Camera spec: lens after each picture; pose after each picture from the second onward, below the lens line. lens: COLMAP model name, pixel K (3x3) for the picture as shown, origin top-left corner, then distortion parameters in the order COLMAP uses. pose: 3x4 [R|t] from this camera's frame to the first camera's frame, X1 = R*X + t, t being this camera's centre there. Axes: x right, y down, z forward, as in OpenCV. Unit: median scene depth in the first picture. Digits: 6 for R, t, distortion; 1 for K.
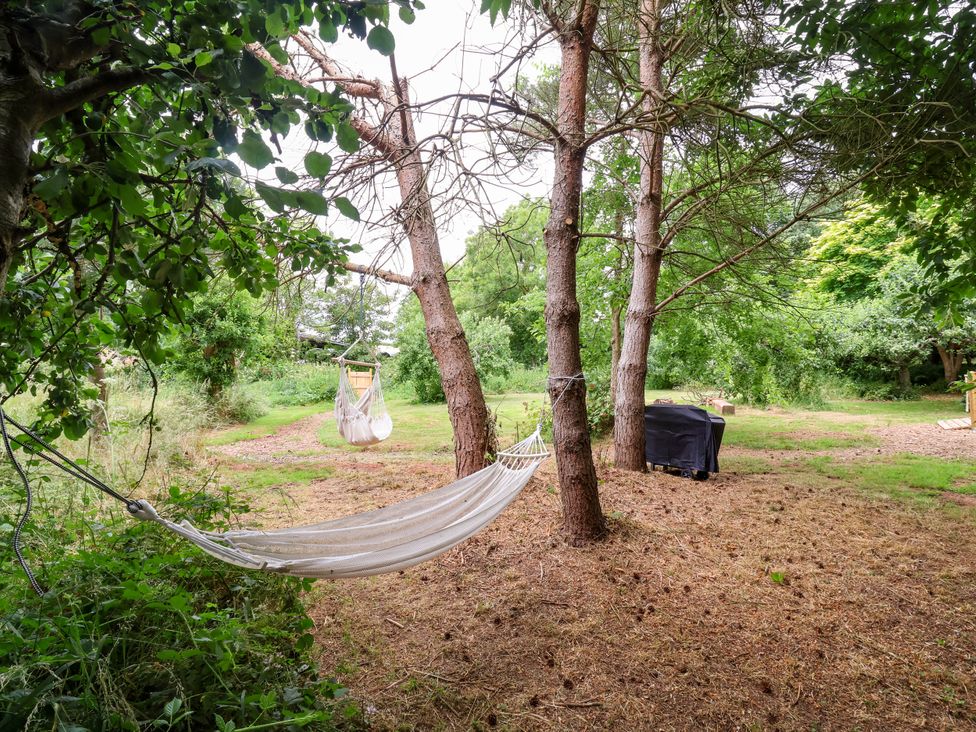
lens RADIAL K [[507.9, 0, 498.7], [0, 507.9, 356.5], [0, 0, 1]] dist [0.000832, -0.014256]
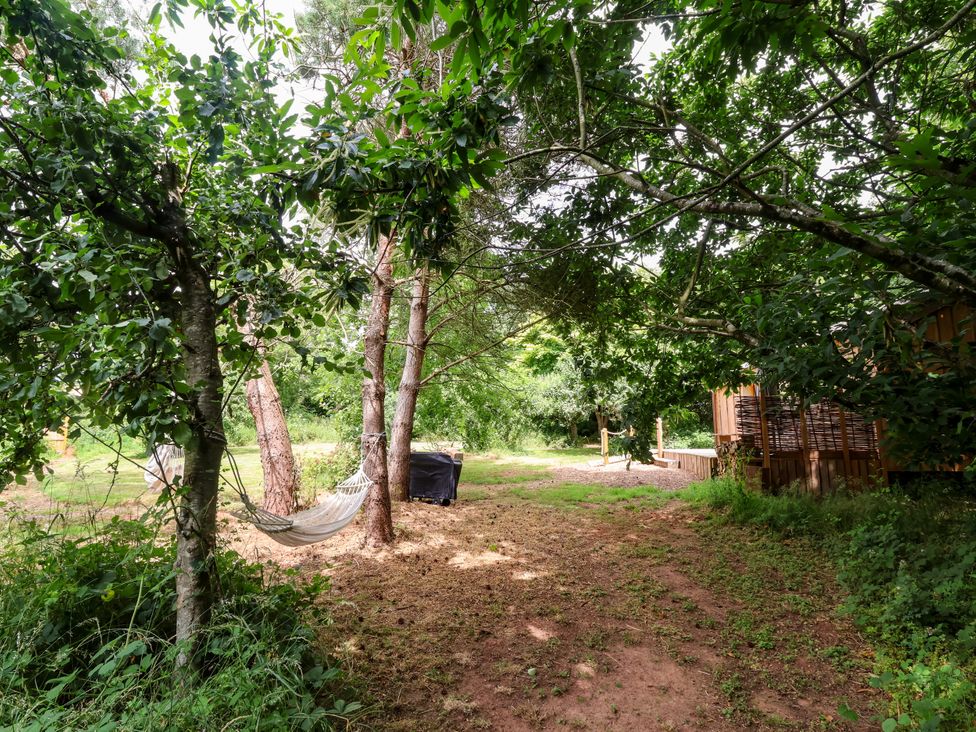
lens RADIAL K [[507.9, 0, 498.7], [0, 507.9, 356.5], [0, 0, 1]] dist [0.000832, -0.014256]
pose [[0.870793, 0.076616, 0.485644, -0.176138], [-0.029053, 0.994076, -0.104733, -0.024270], [-0.490791, 0.077091, 0.867860, -0.307298]]
